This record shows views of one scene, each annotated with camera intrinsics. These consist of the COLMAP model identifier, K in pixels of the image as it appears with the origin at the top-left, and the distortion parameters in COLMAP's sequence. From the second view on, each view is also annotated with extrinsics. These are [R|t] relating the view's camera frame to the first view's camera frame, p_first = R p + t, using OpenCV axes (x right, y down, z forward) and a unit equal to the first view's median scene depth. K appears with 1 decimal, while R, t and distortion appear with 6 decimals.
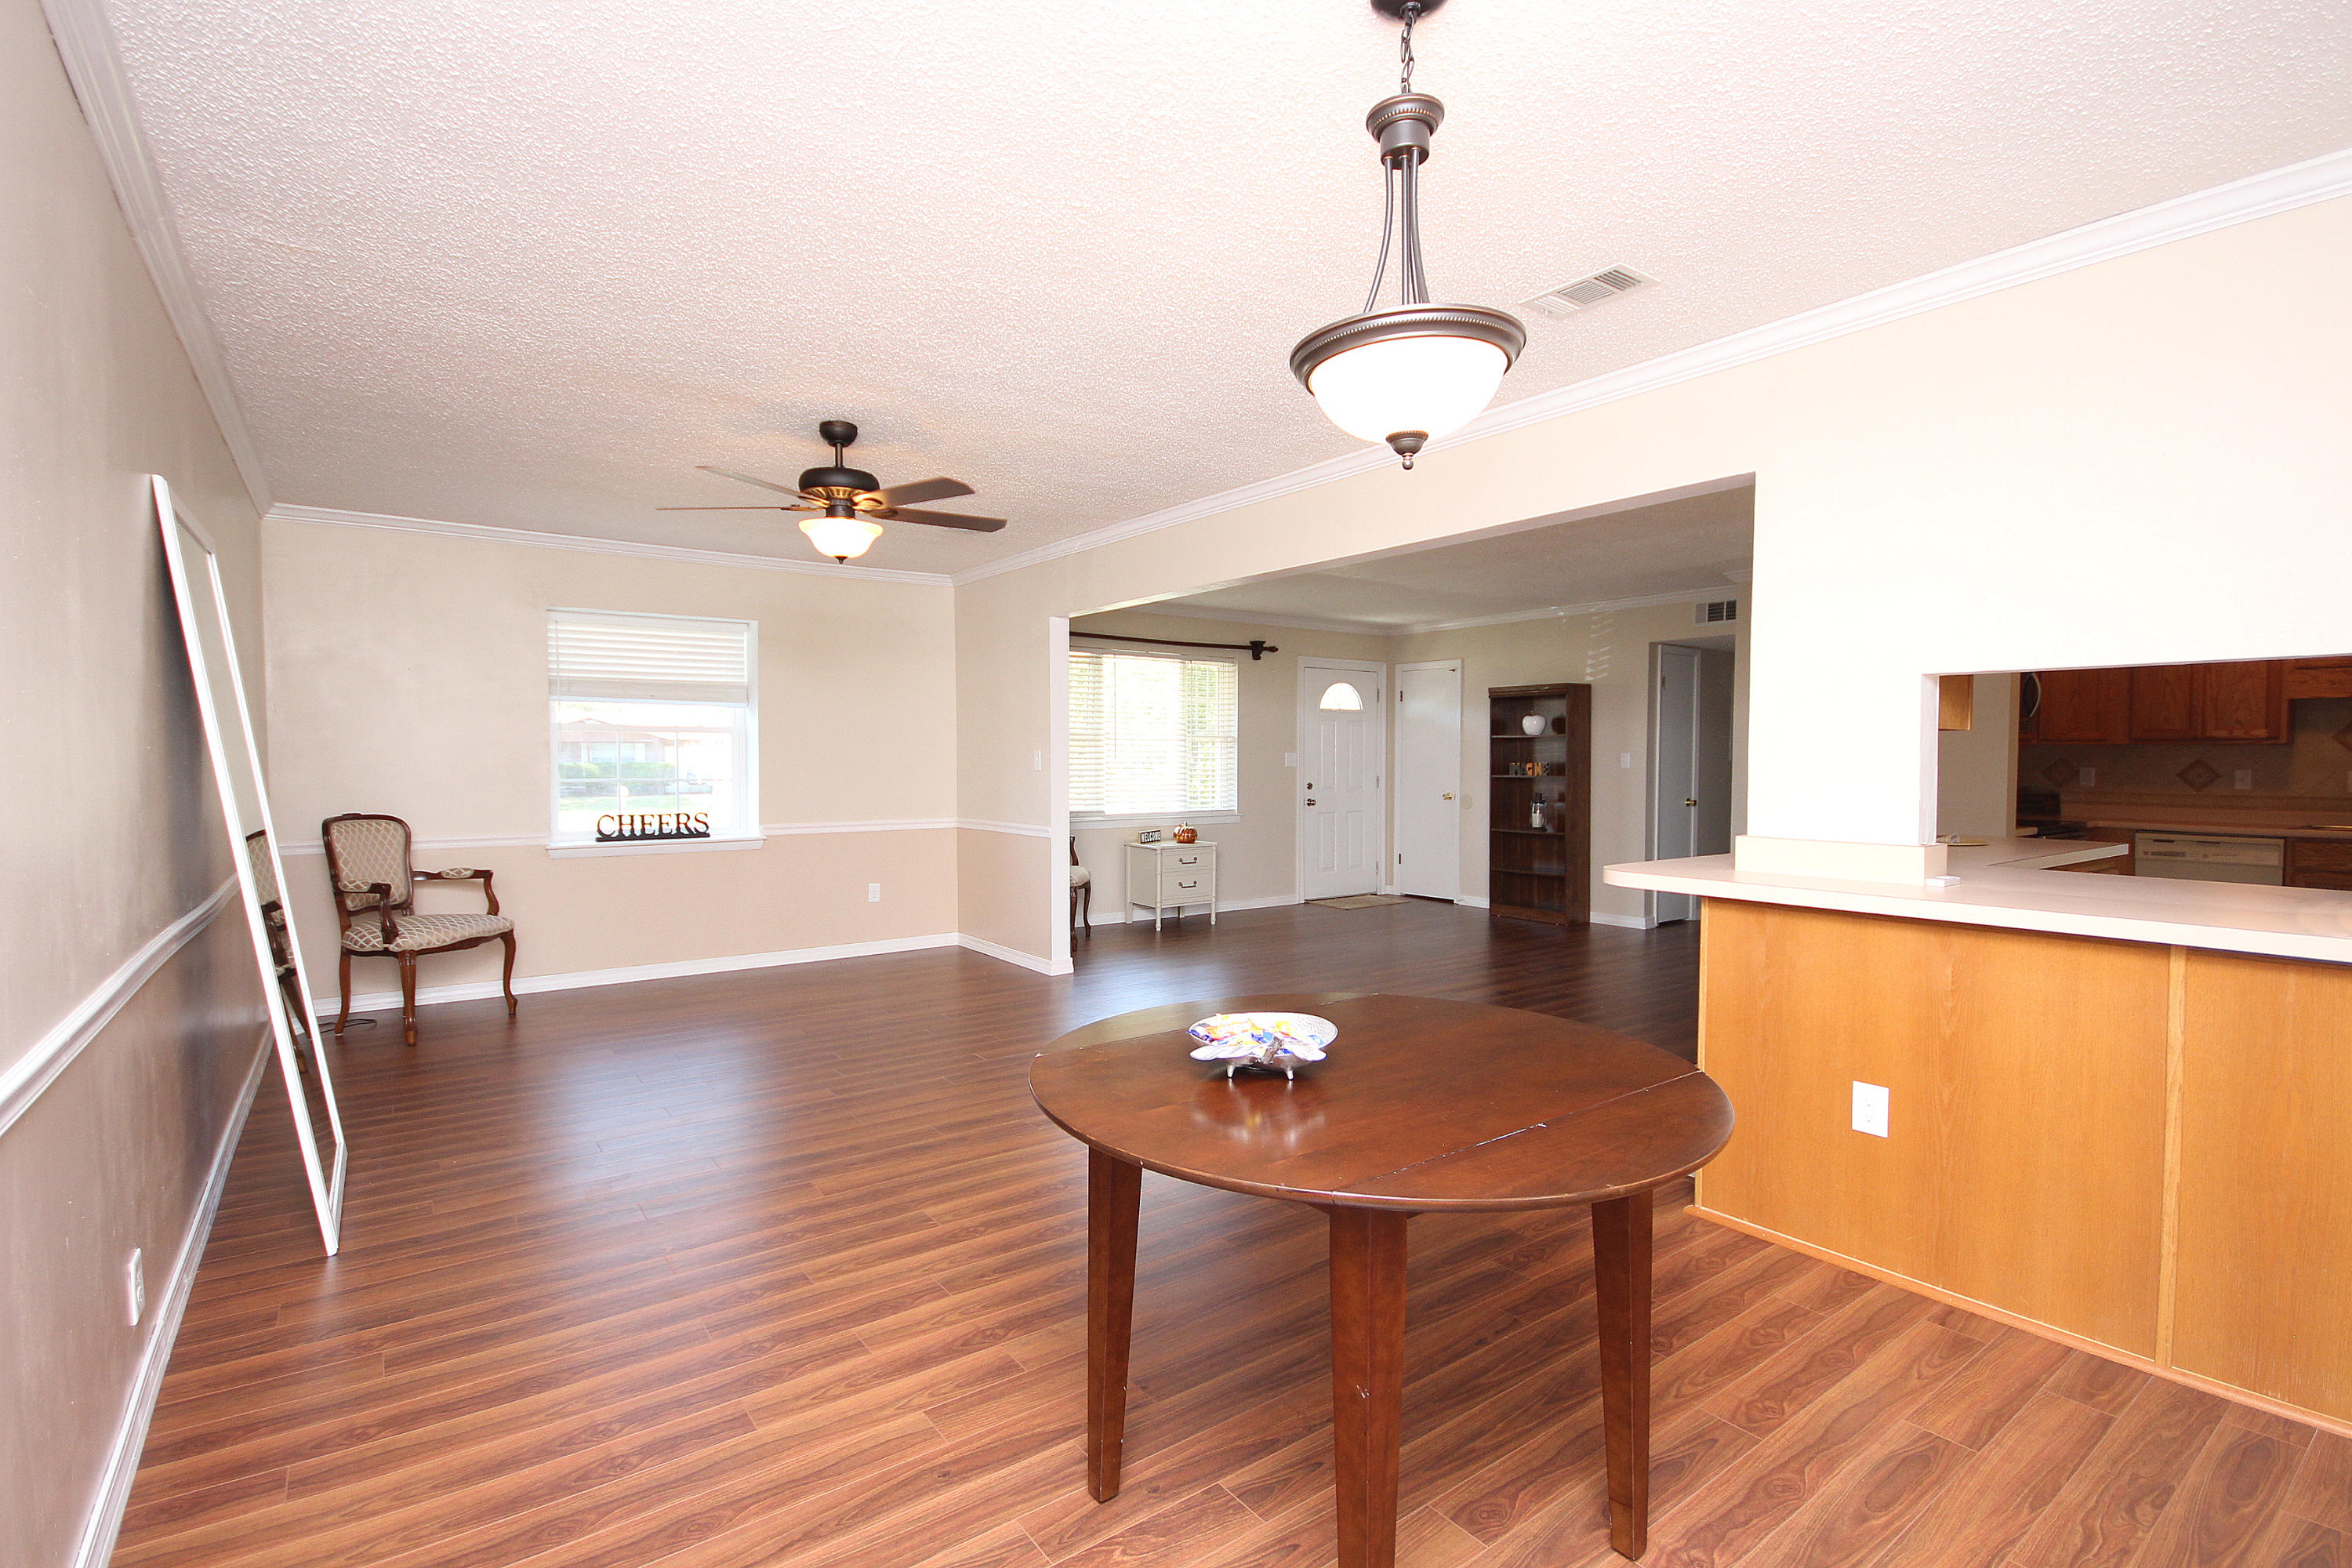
lens RADIAL K [[1086.2, 0, 1173.5], [0, 1086.2, 799.6], [0, 0, 1]] dist [0.001824, -0.006572]
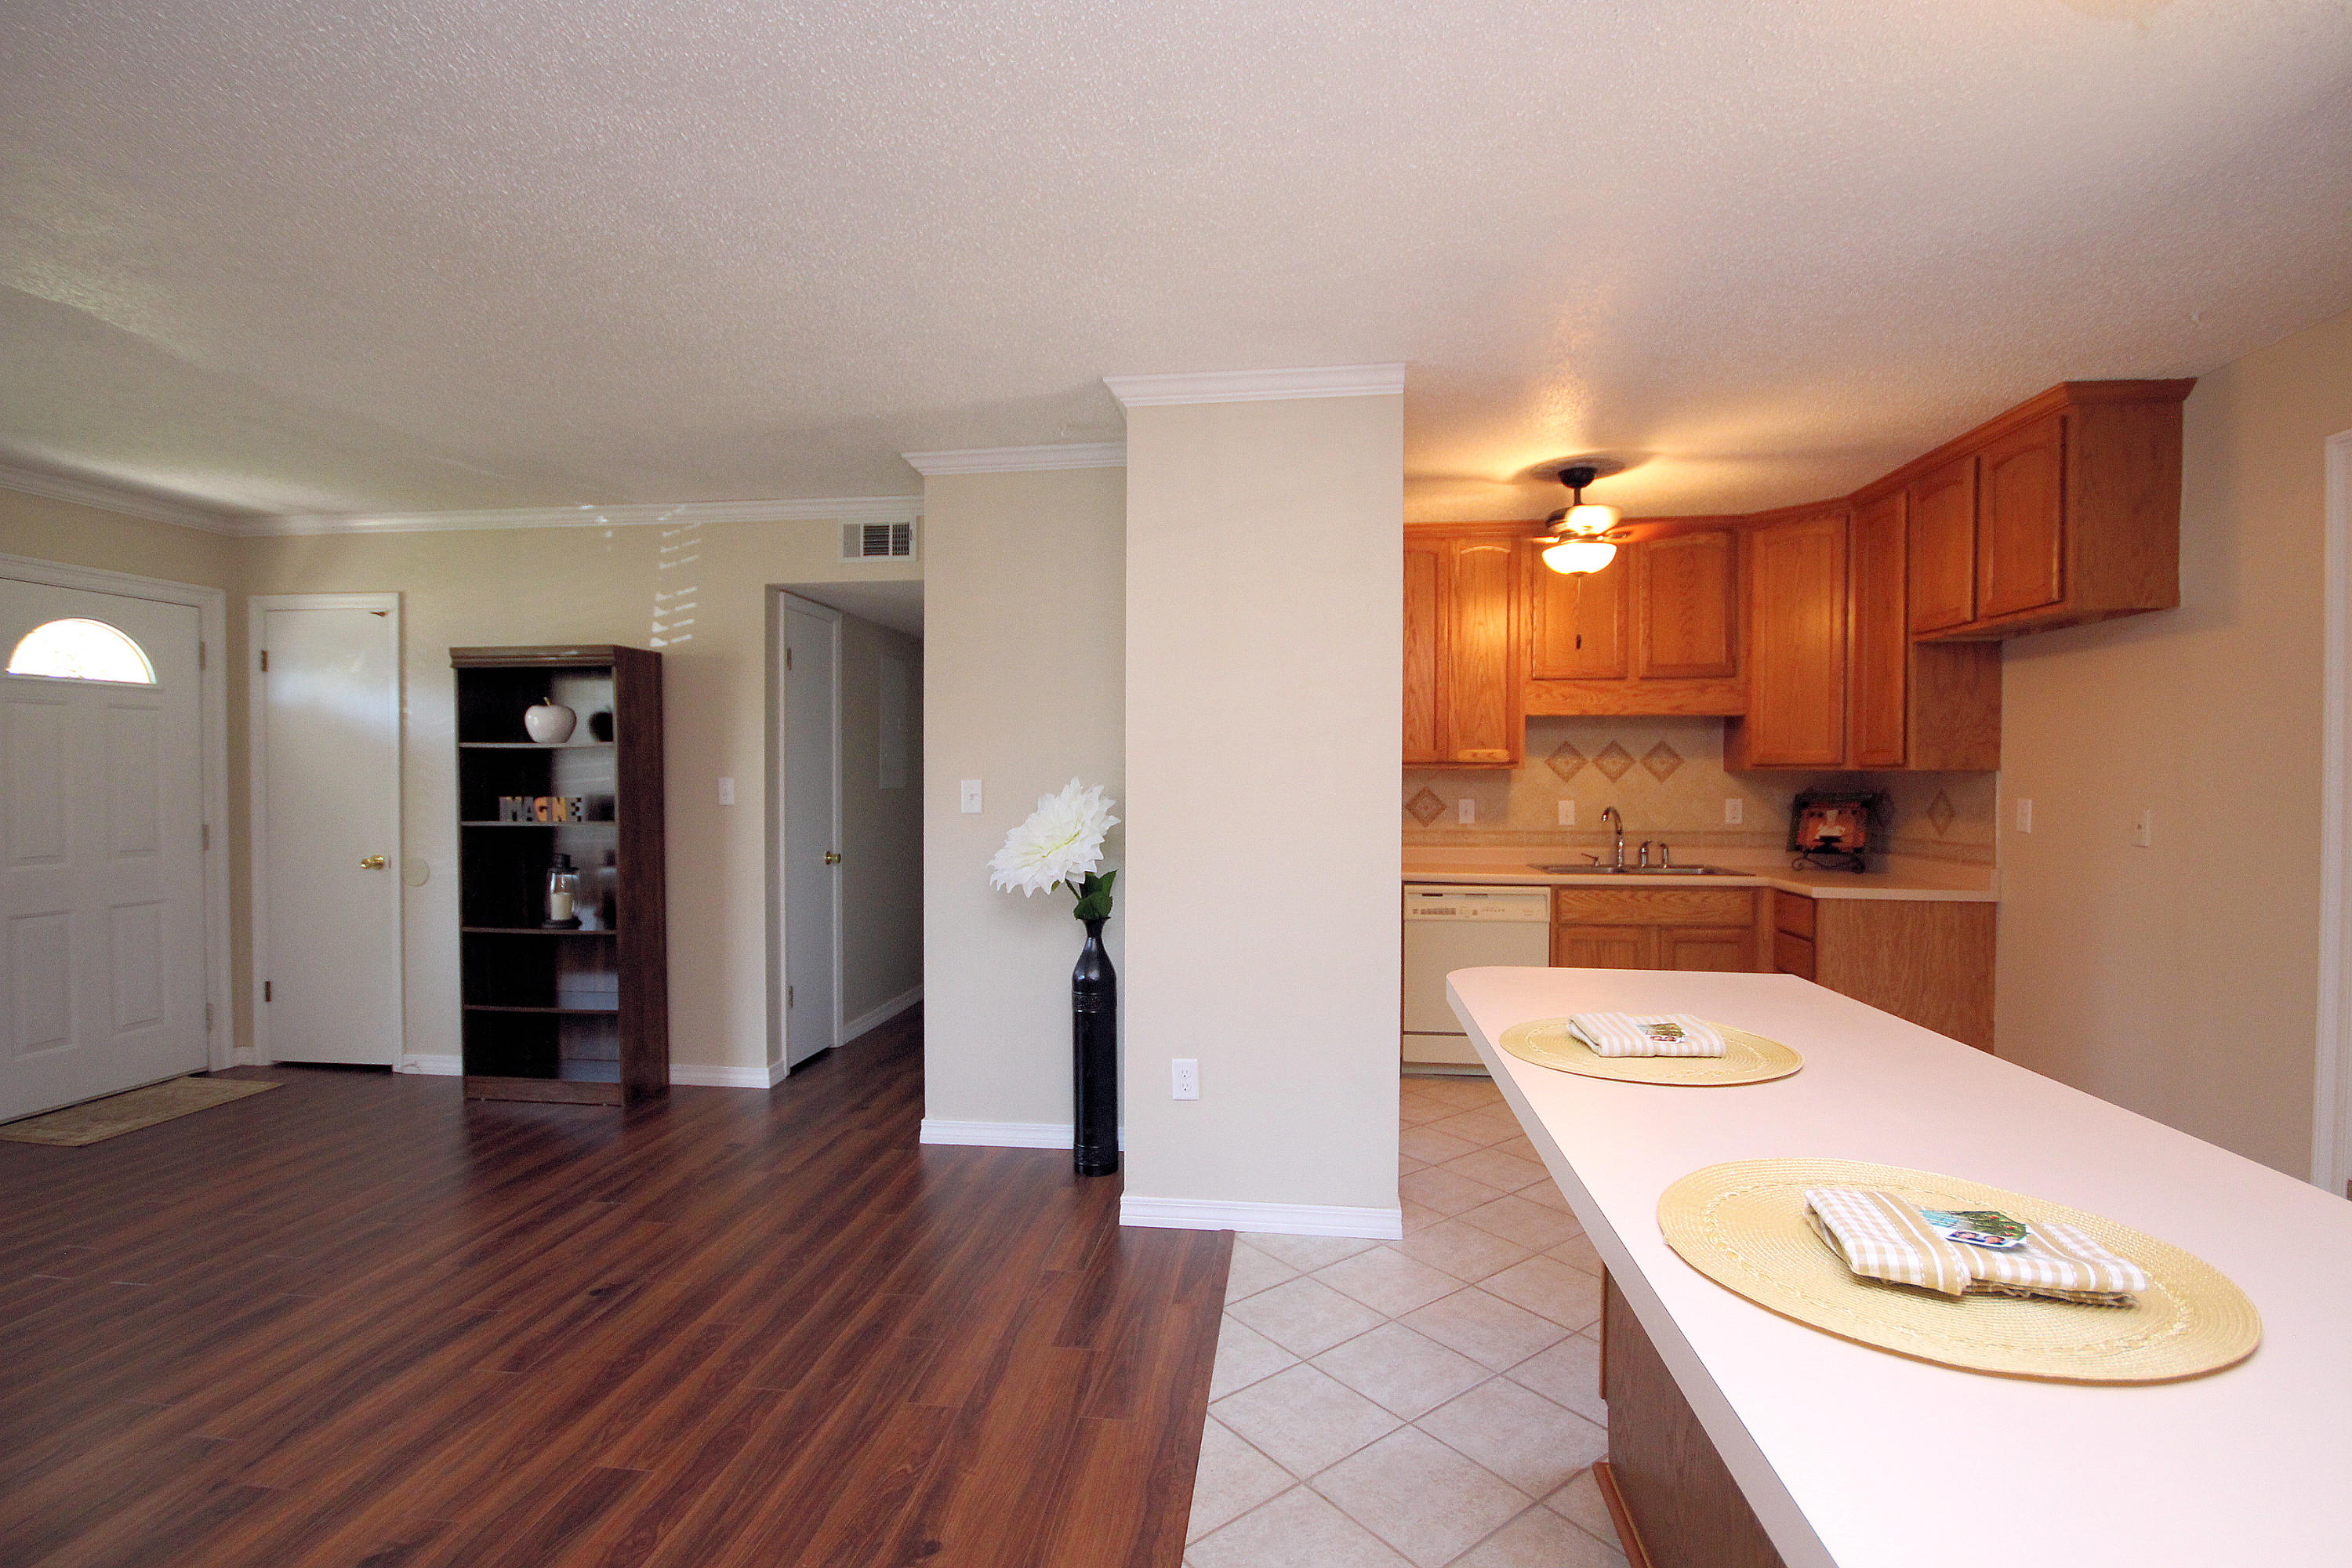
lens RADIAL K [[1086.2, 0, 1171.2], [0, 1086.2, 798.4], [0, 0, 1]] dist [0.001824, -0.006572]
pose [[0.693143, -0.014073, 0.720663, 0.215515], [0.026749, 0.999623, -0.006207, -0.029012], [-0.720304, 0.023579, 0.693258, 0.564605]]
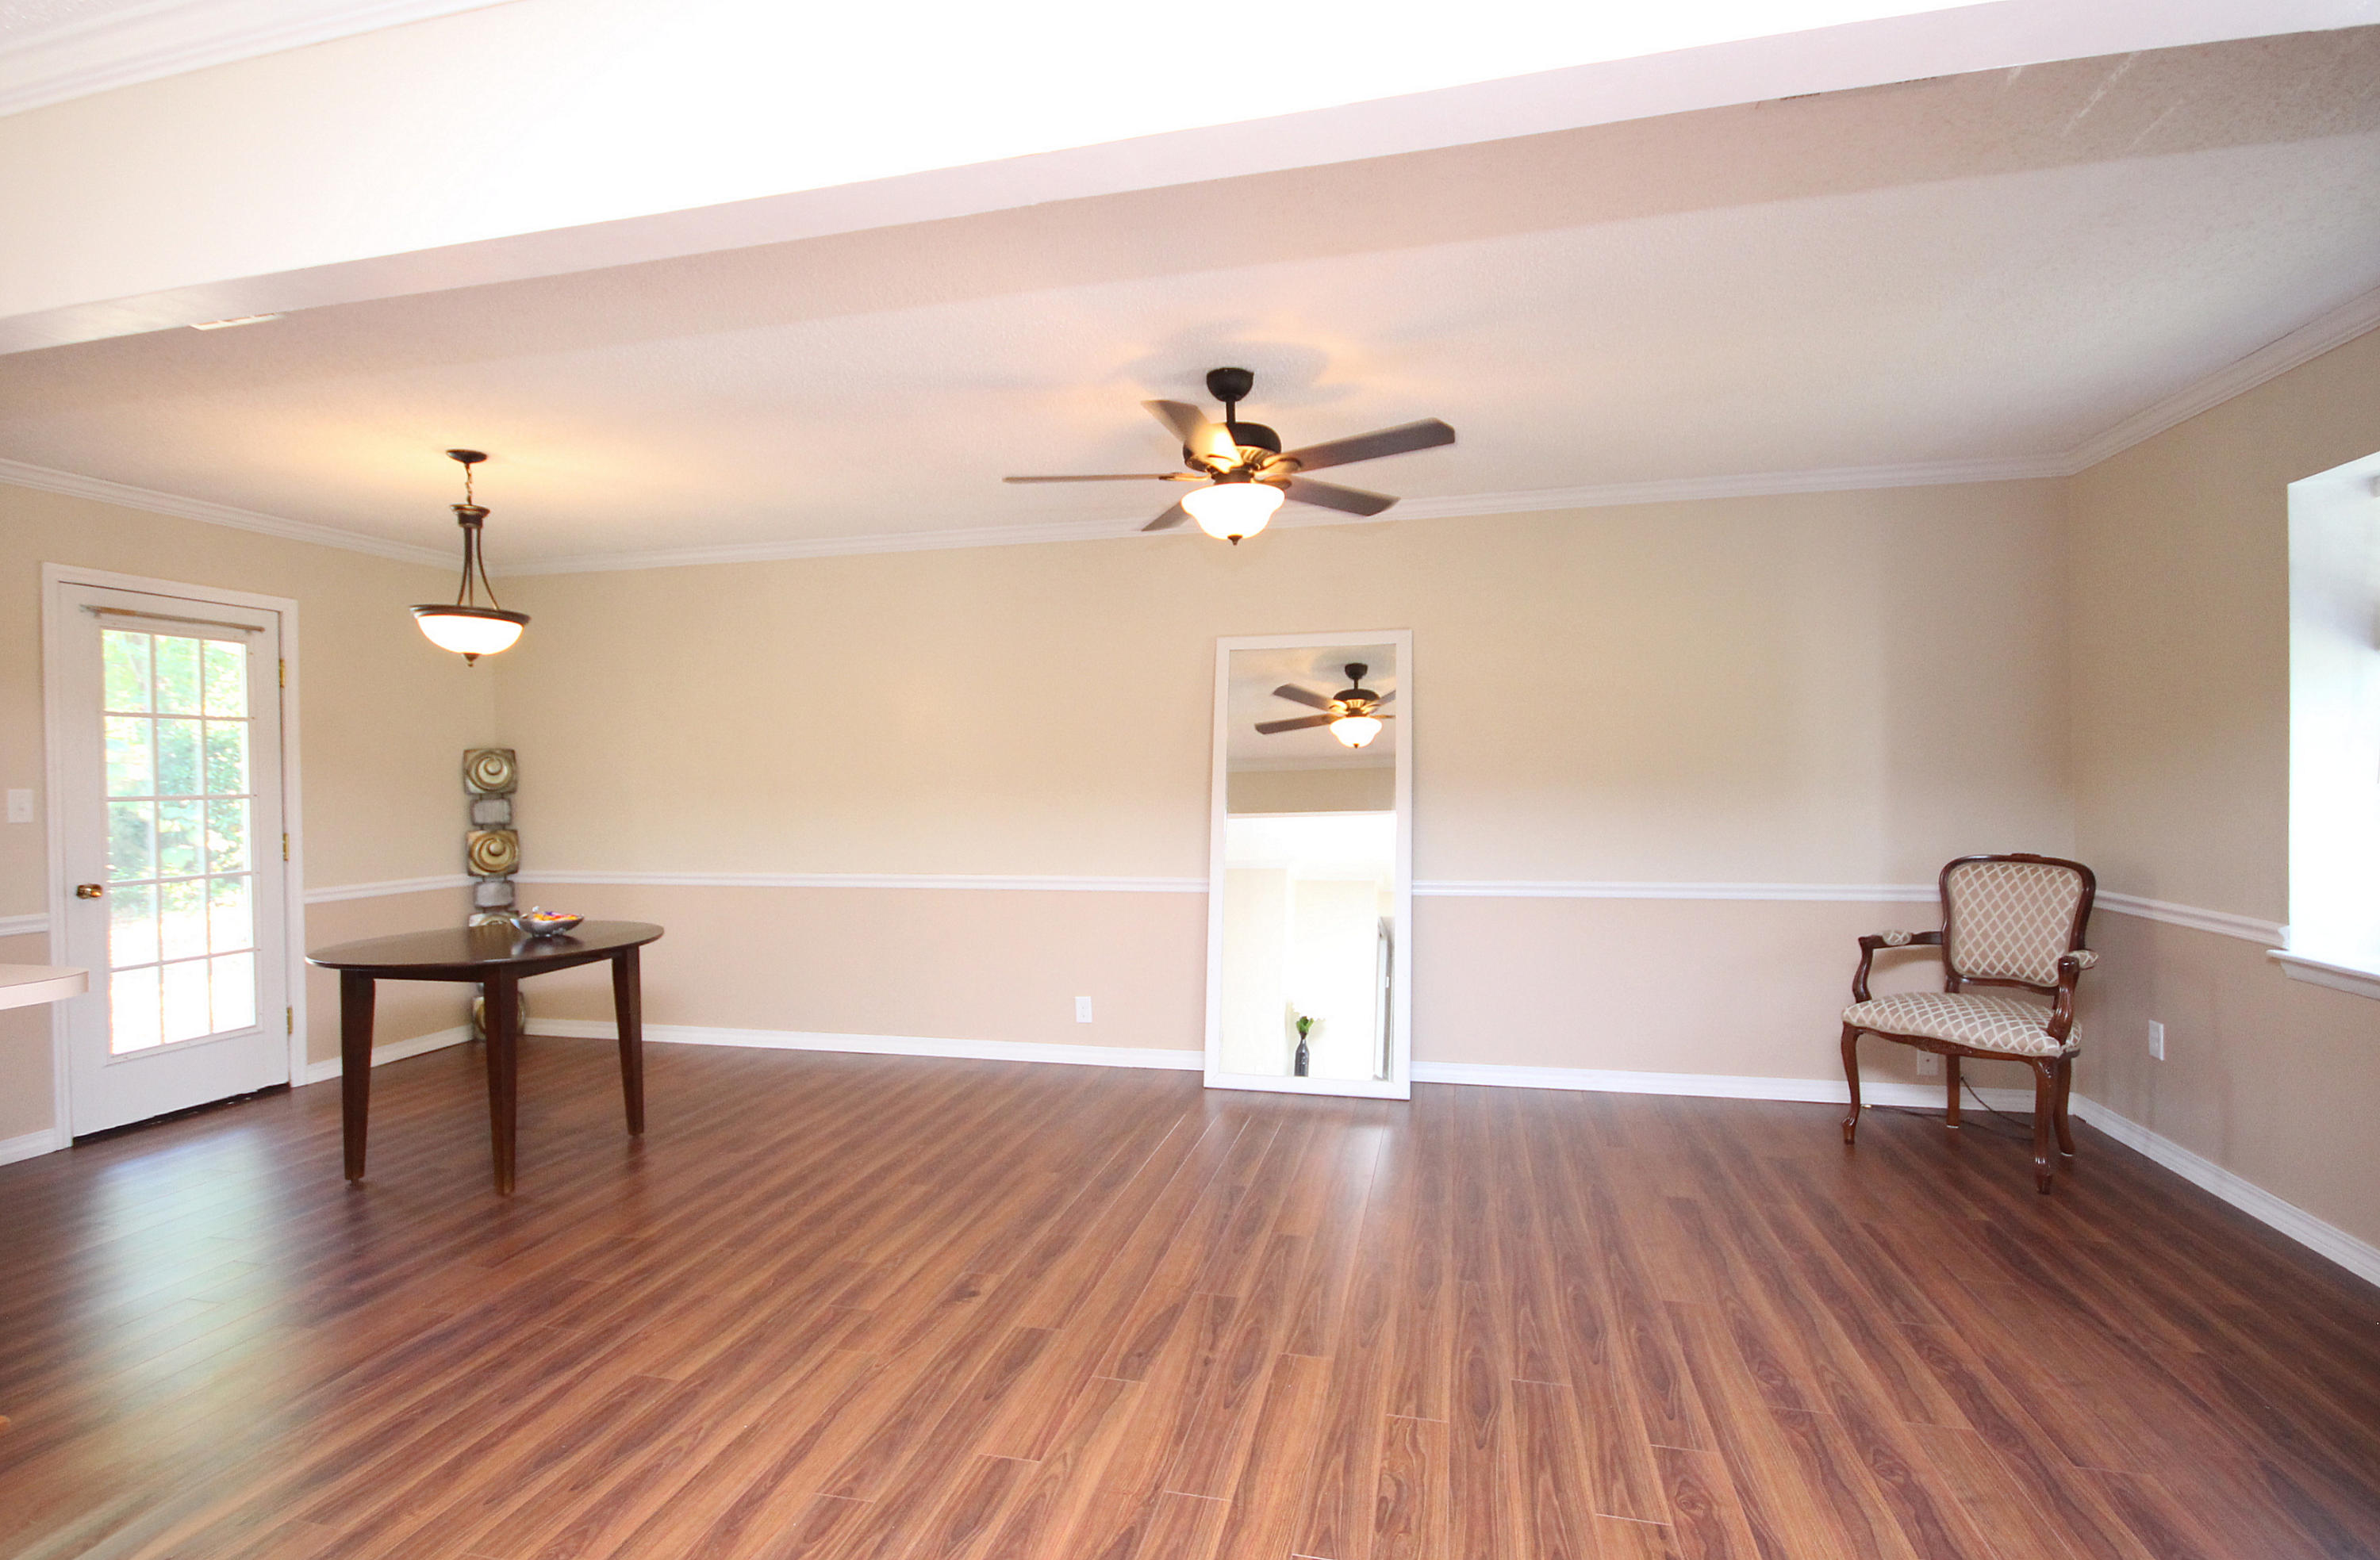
lens RADIAL K [[1119.0, 0, 1172.3], [0, 1119.0, 793.8], [0, 0, 1]] dist [-0.003396, -0.005221]
pose [[-0.768484, 0.016167, -0.639665, 0.153018], [-0.013551, 0.999045, 0.041529, -0.042827], [0.639726, 0.040582, -0.767531, 0.975258]]
